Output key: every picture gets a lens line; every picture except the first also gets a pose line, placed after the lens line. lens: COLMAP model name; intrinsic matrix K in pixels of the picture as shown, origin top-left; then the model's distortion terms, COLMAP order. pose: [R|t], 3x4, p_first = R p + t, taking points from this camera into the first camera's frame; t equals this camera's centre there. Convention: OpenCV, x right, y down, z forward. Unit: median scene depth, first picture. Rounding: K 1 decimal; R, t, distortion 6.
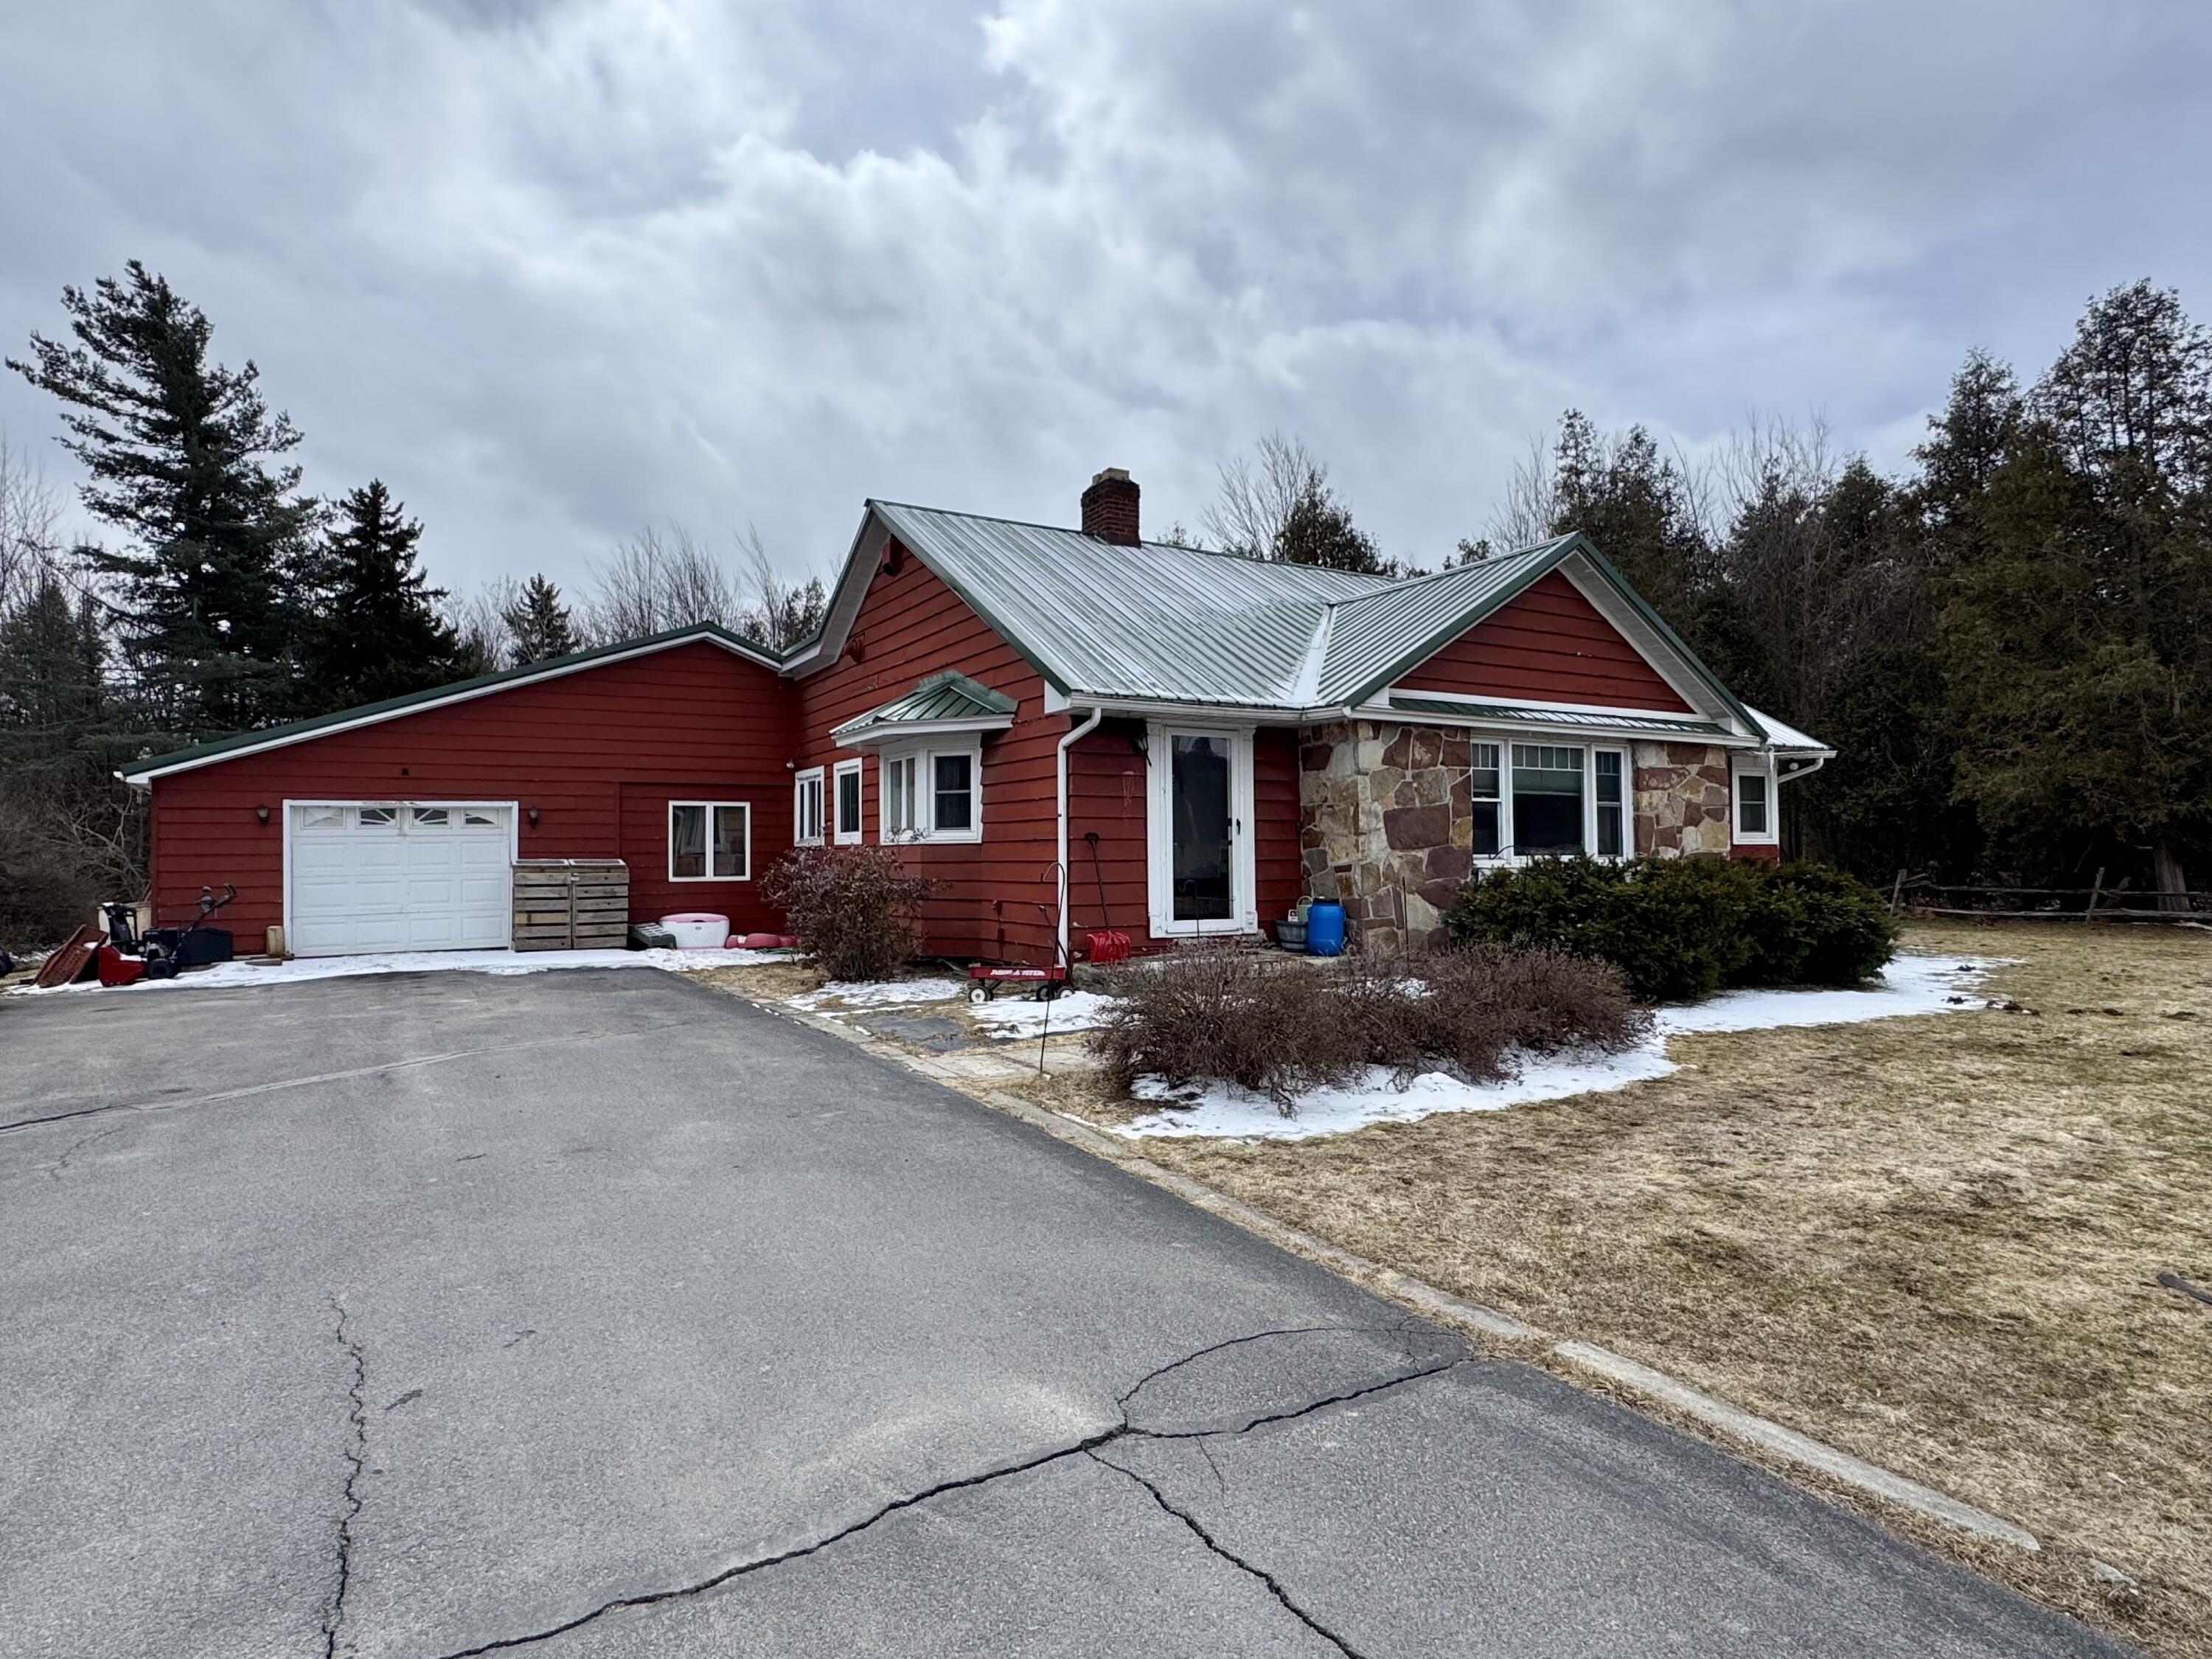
lens RADIAL K [[1240.0, 0, 1104.4], [0, 1240.0, 830.5], [0, 0, 1]] dist [-0.005917, 0.001697]
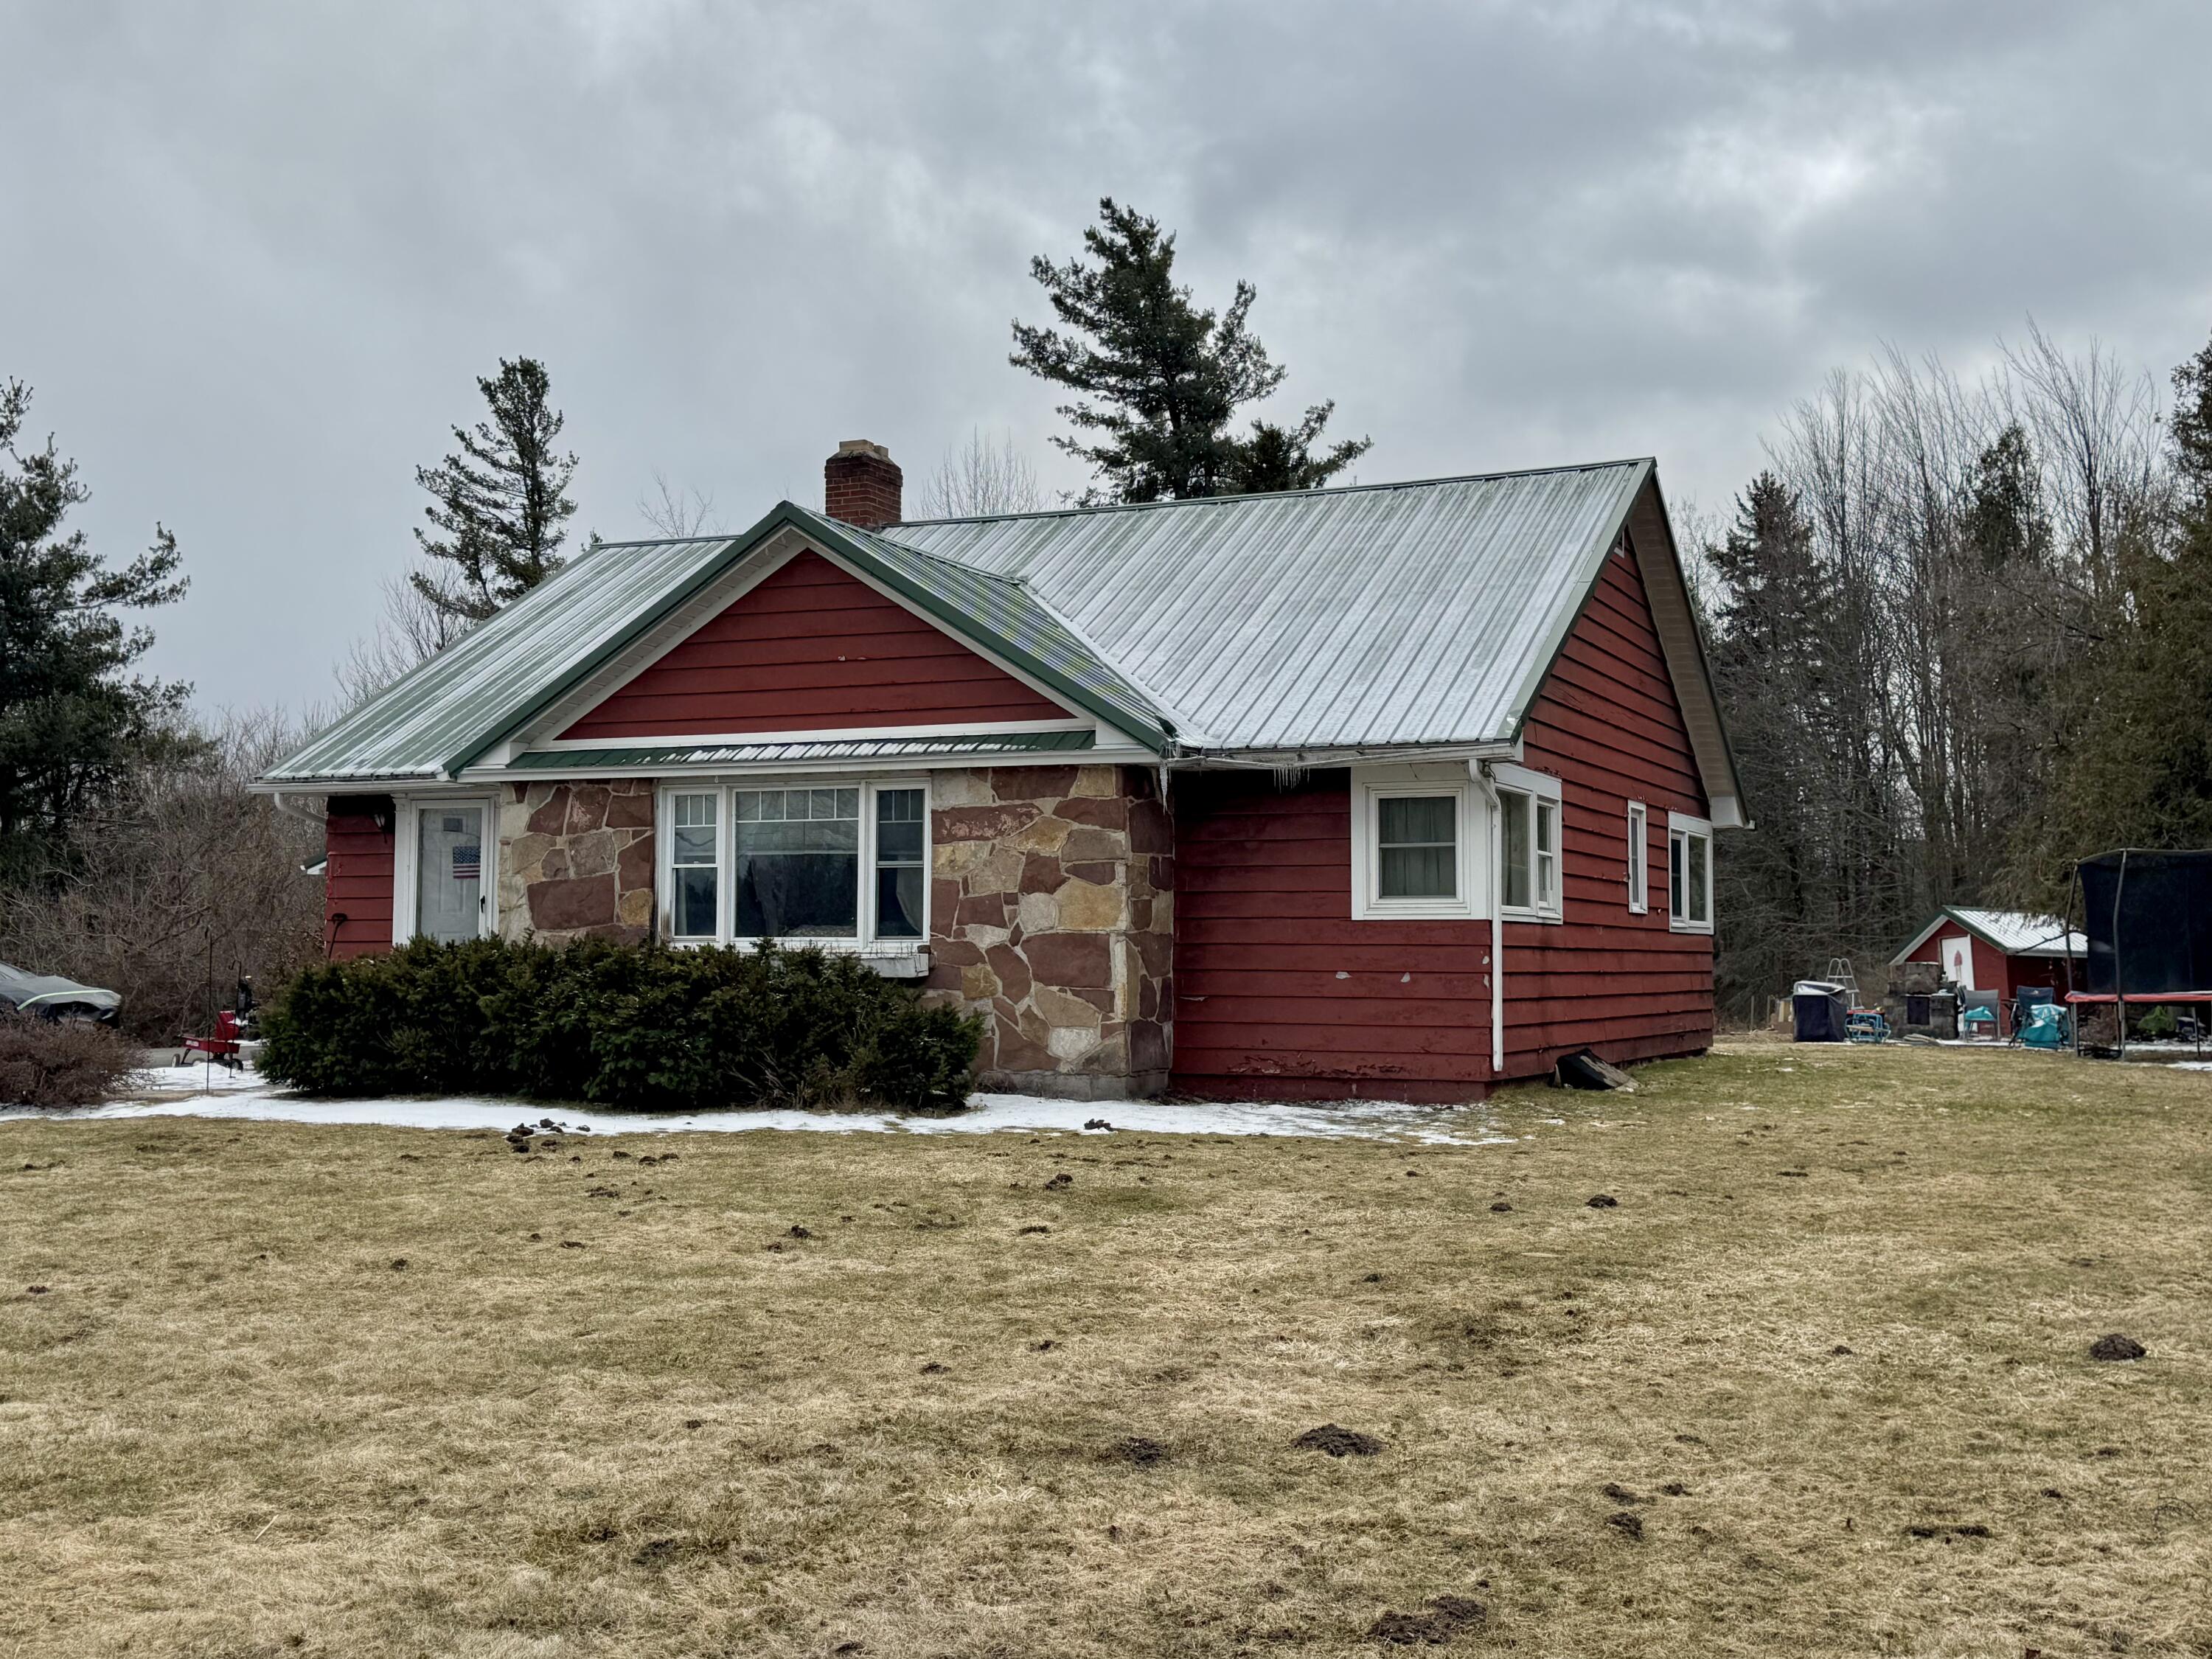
lens RADIAL K [[2425.5, 0, 1120.4], [0, 2425.5, 830.8], [0, 0, 1]] dist [0.070731, 0.000000]
pose [[0.579101, -0.034682, -0.814517, 1.579309], [0.011957, 0.999349, -0.034051, 0.008071], [0.815168, 0.009980, 0.579139, 0.300152]]
